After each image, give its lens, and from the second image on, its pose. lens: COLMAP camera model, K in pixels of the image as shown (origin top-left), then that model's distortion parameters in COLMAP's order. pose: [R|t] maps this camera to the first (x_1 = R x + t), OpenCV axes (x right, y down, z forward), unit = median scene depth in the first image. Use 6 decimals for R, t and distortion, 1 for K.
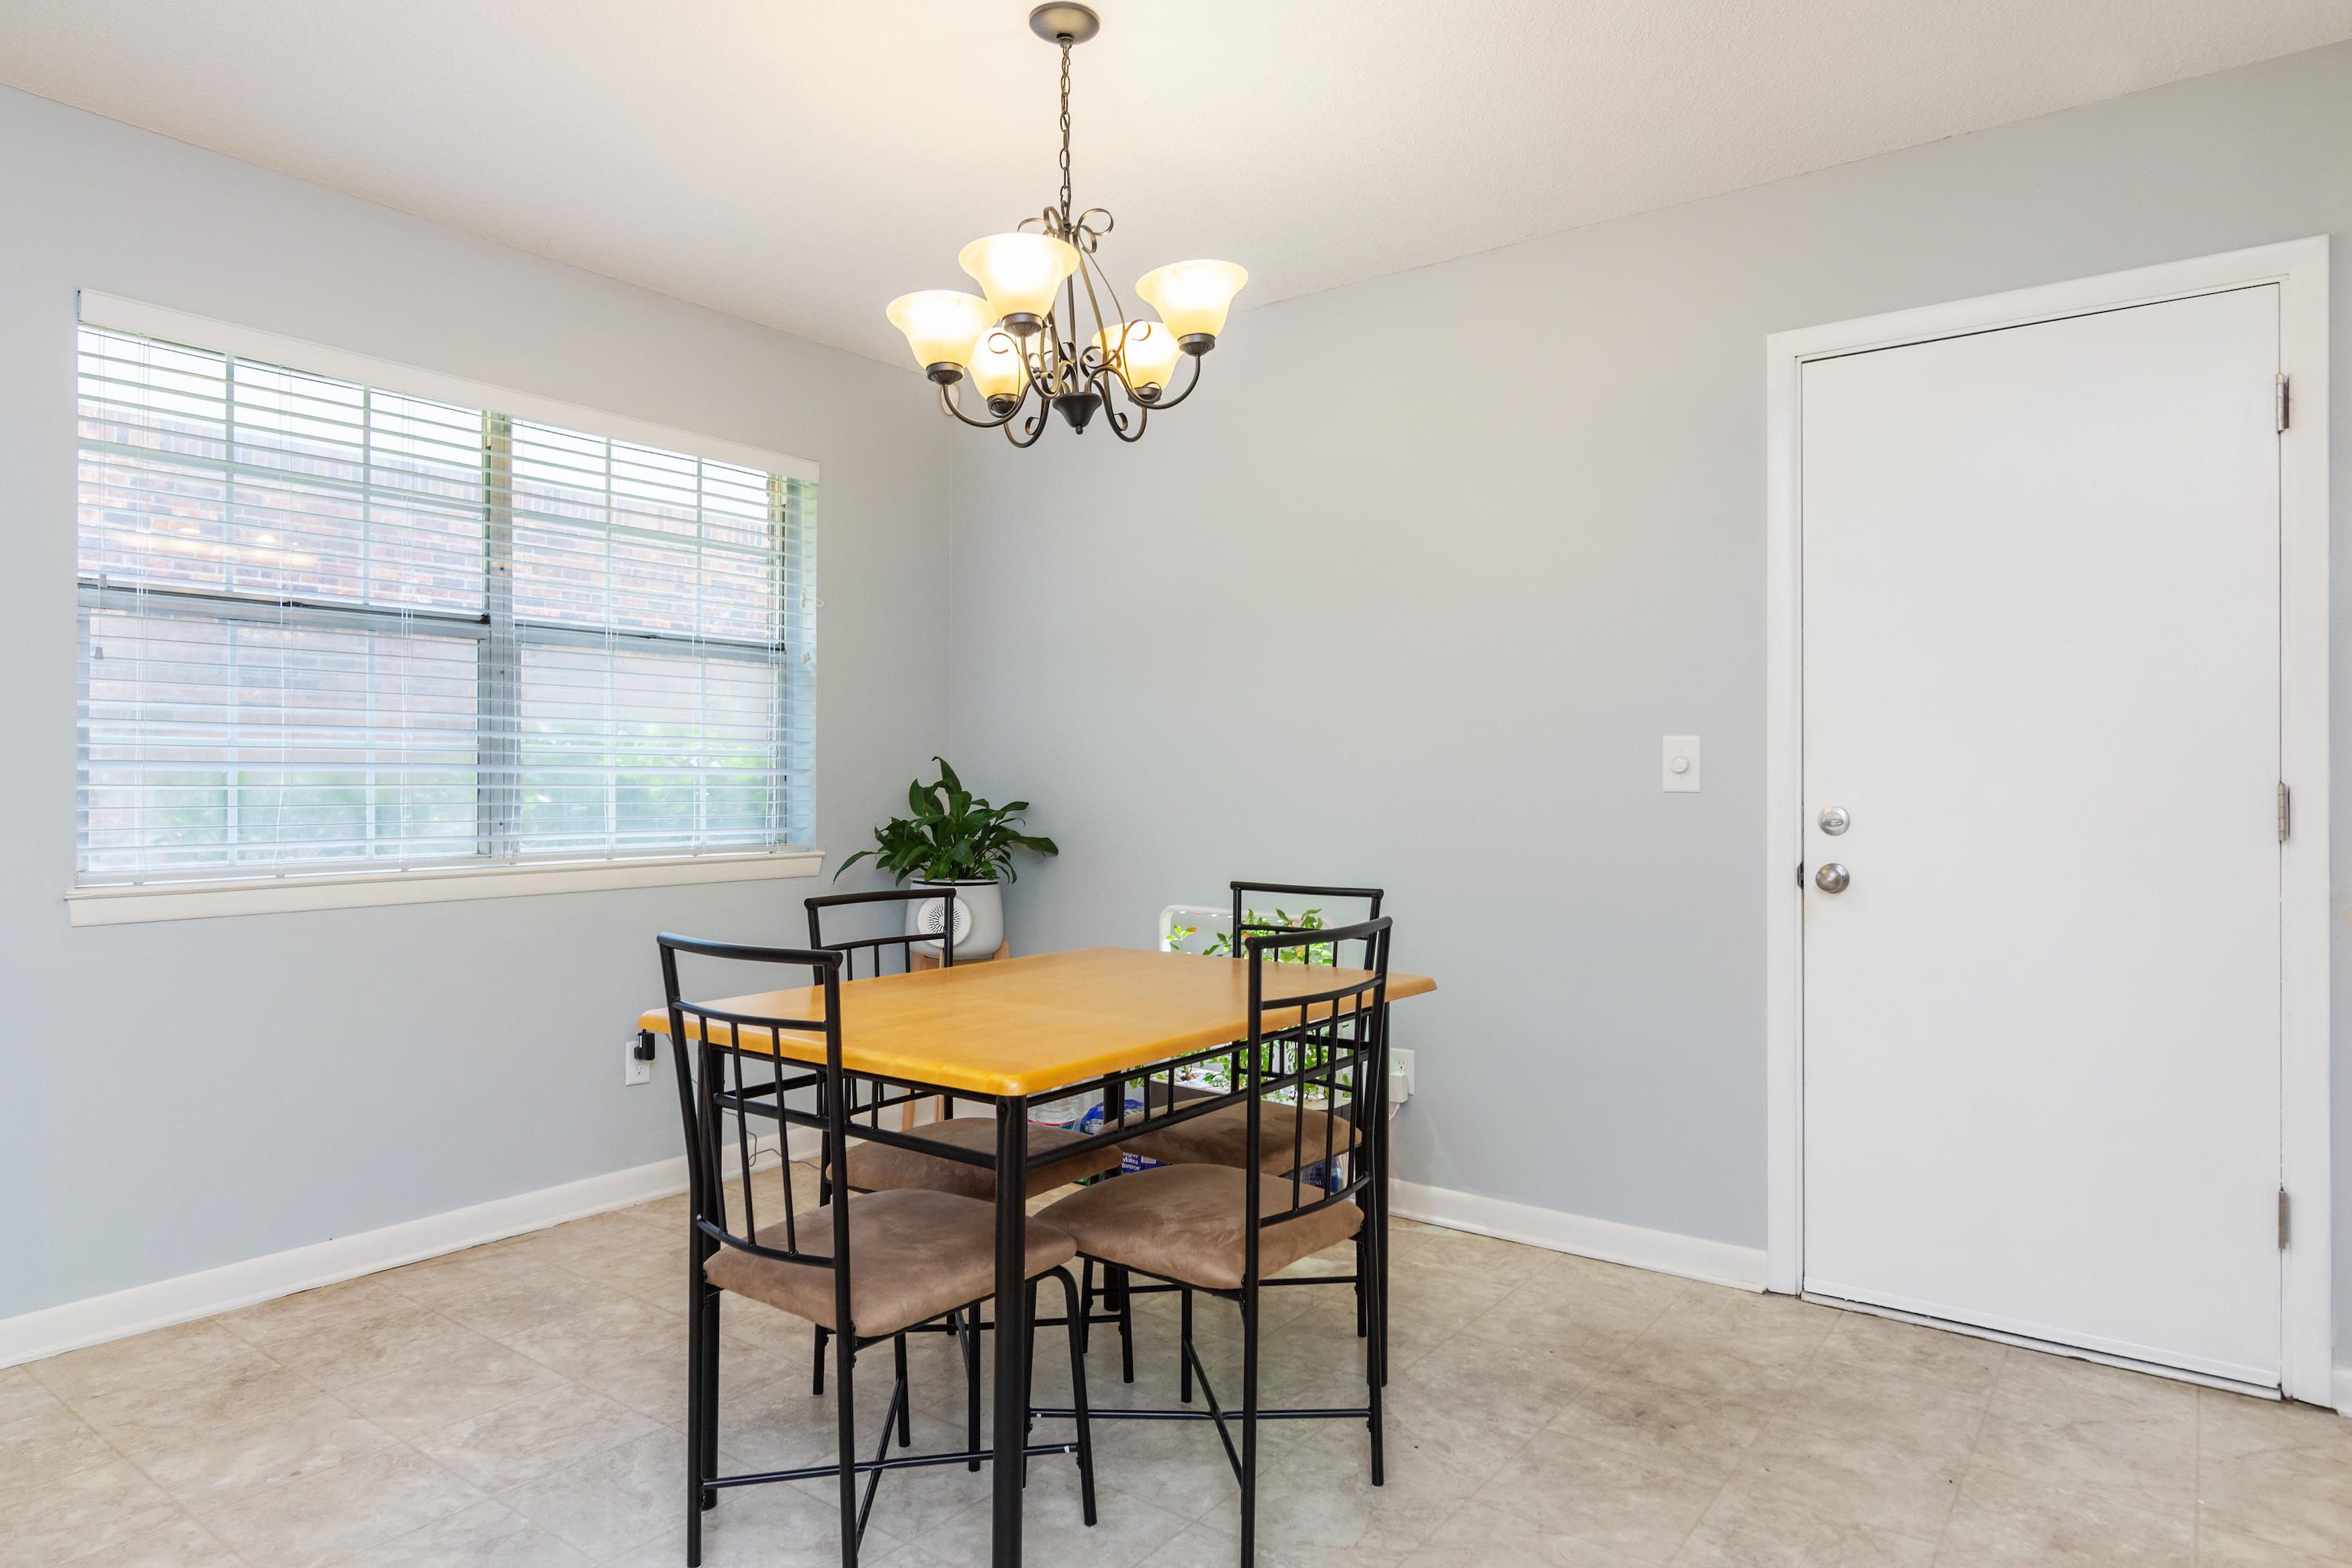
lens RADIAL K [[1406.6, 0, 1156.1], [0, 1406.6, 795.5], [0, 0, 1]] dist [-0.000842, 0.000632]
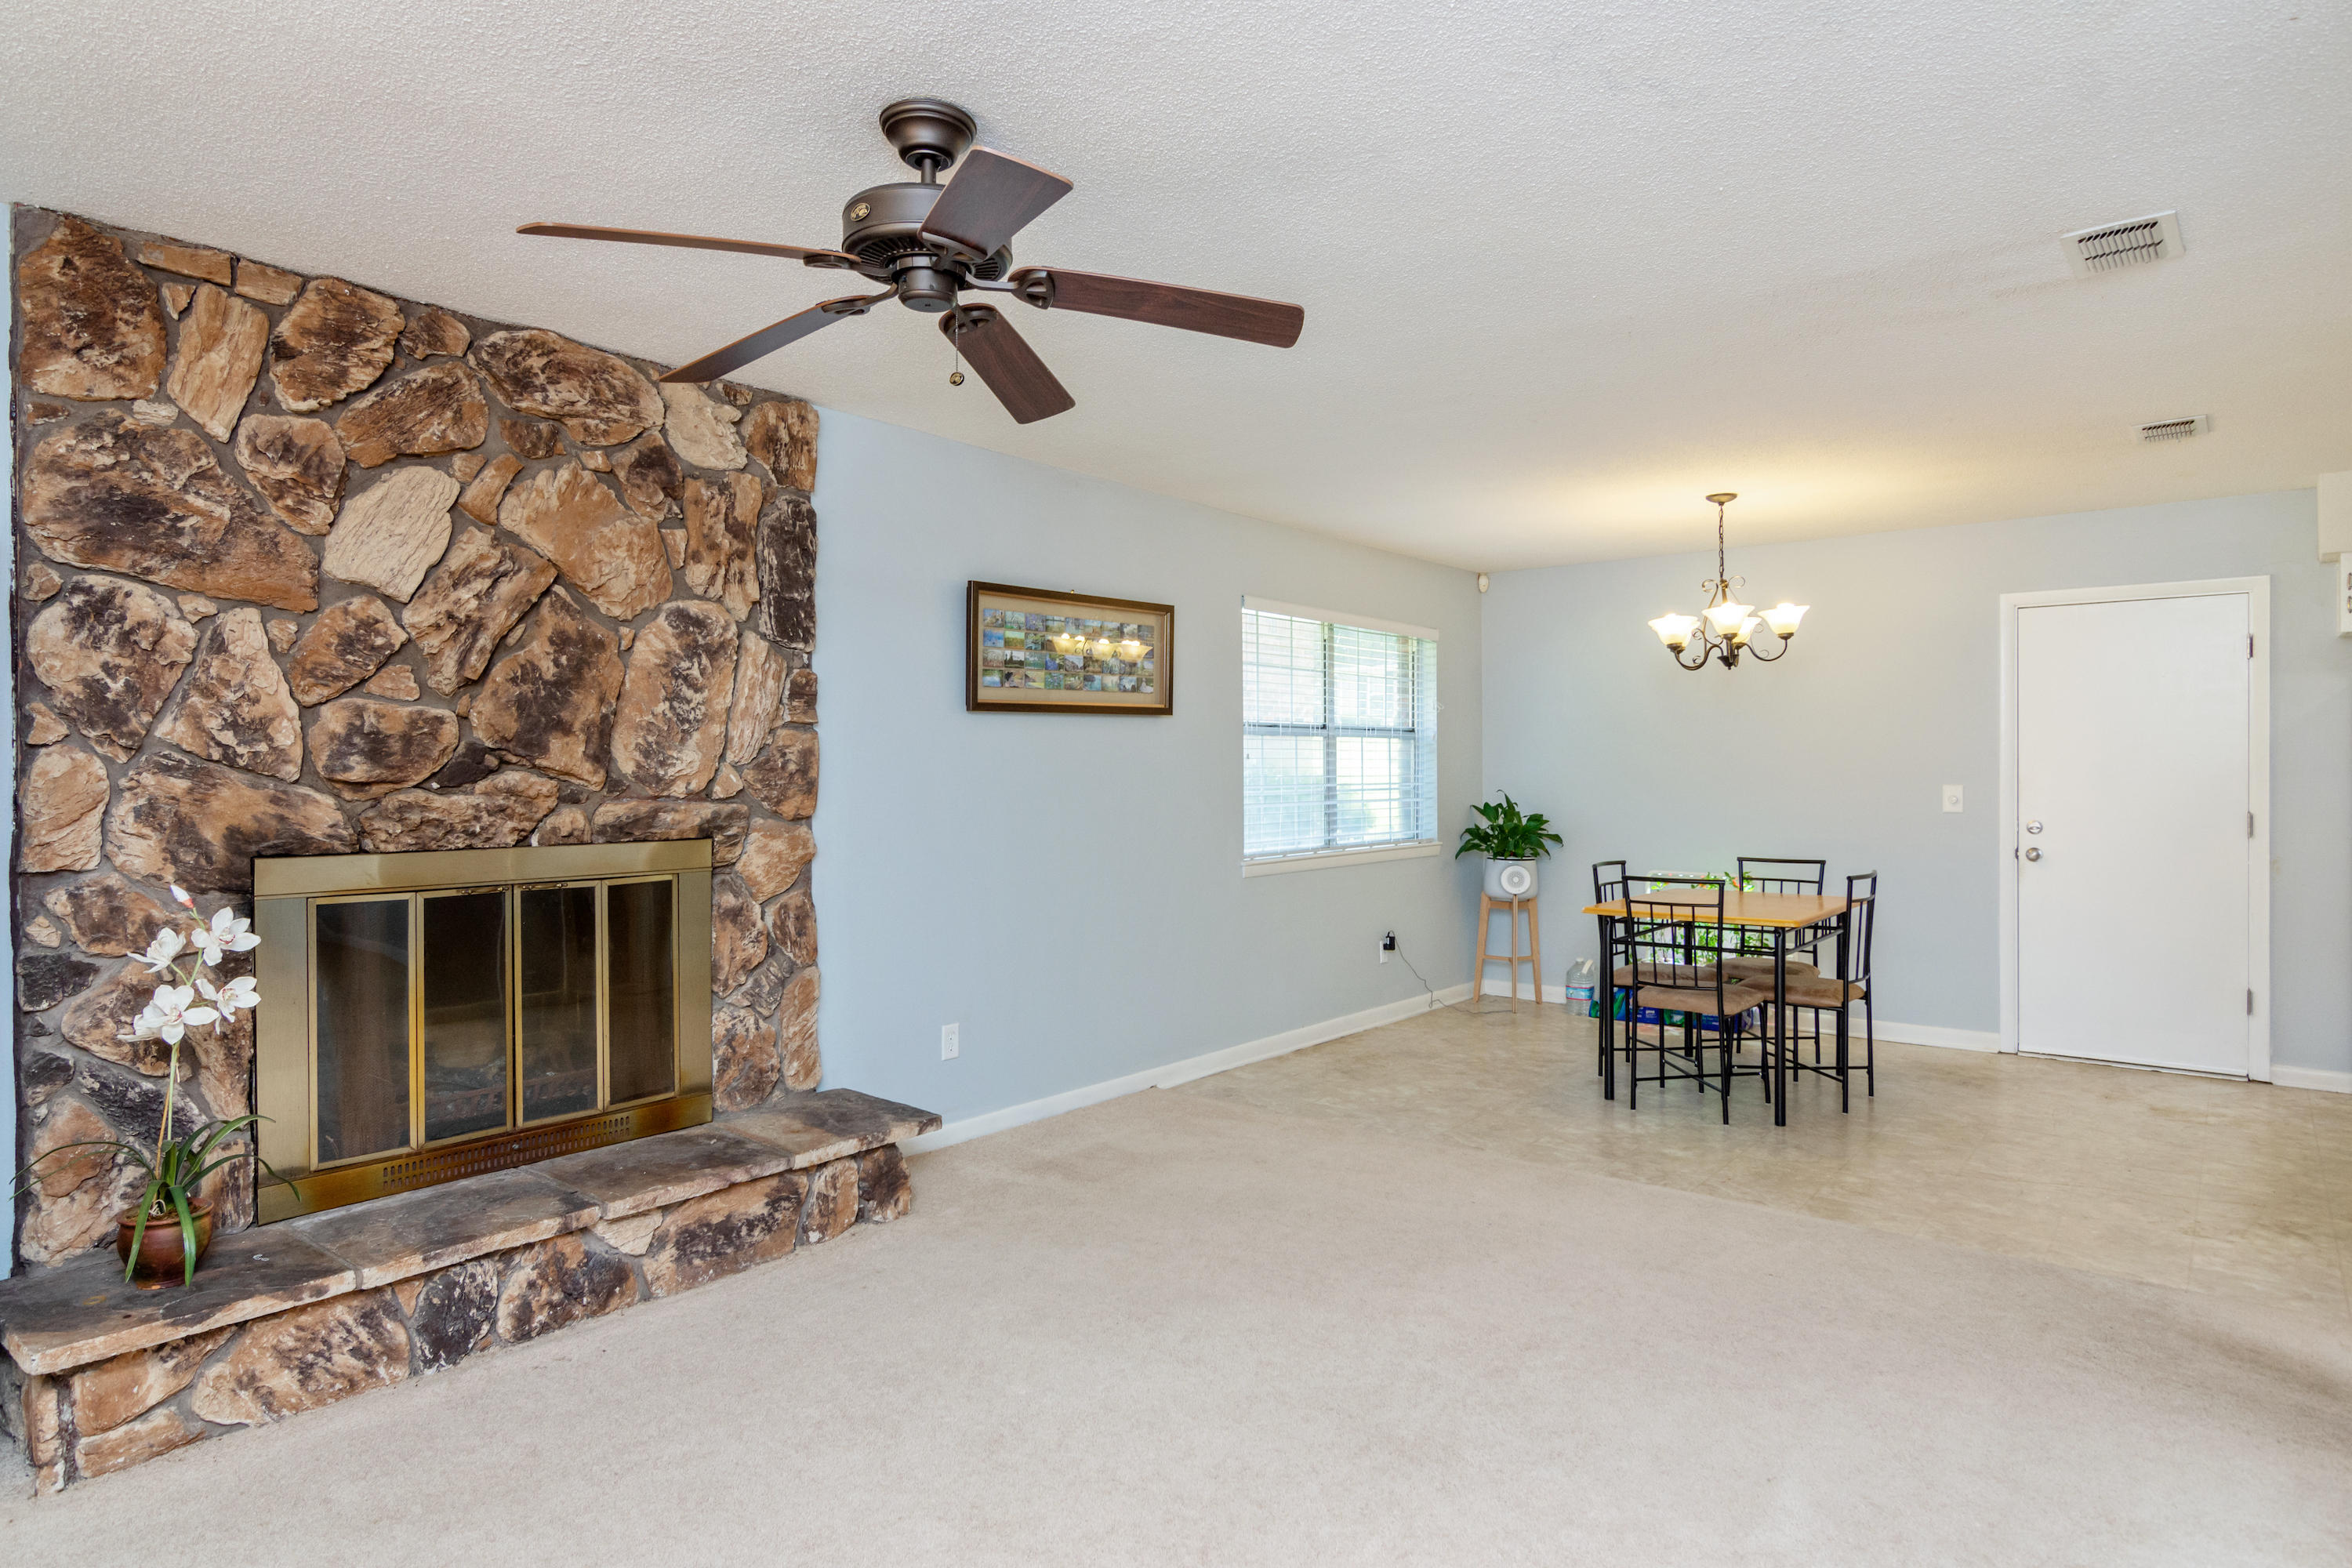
lens RADIAL K [[1287.7, 0, 1185.1], [0, 1287.7, 791.1], [0, 0, 1]] dist [-0.003848, 0.000591]
pose [[0.998925, -0.005371, -0.046048, -0.677231], [0.005715, 0.999957, 0.007337, -0.055709], [0.046007, -0.007592, 0.998912, -0.950372]]
